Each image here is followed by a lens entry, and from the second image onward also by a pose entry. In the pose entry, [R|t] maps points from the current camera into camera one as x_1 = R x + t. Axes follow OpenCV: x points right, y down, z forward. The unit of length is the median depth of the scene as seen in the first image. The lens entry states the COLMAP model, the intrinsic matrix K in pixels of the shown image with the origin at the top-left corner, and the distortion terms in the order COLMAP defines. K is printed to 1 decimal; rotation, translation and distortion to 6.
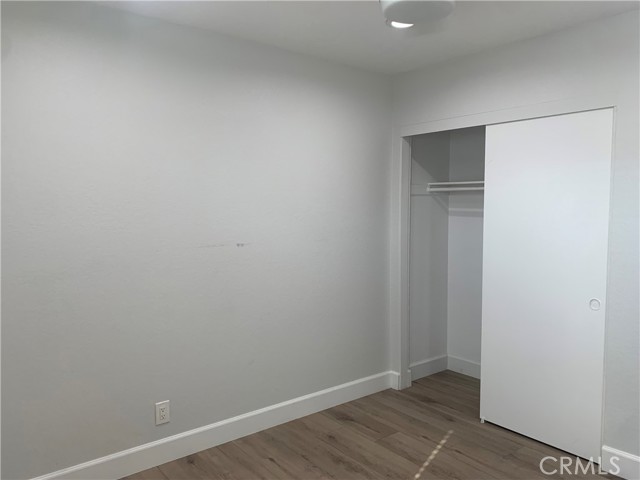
lens RADIAL K [[482.3, 0, 318.5], [0, 482.3, 240.6], [0, 0, 1]] dist [0.026480, -0.030085]
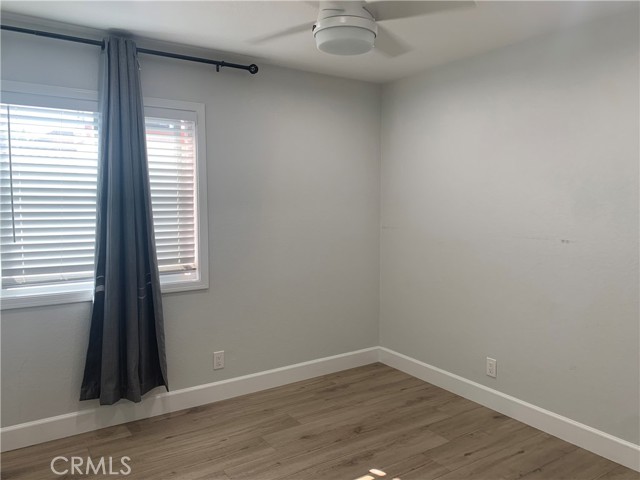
lens RADIAL K [[482.3, 0, 319.8], [0, 482.3, 240.3], [0, 0, 1]] dist [0.026480, -0.030085]
pose [[-0.075205, 0.093143, -0.992808, 0.858774], [-0.073363, 0.992413, 0.098663, -0.053940], [0.994466, 0.080256, -0.067801, 0.586106]]
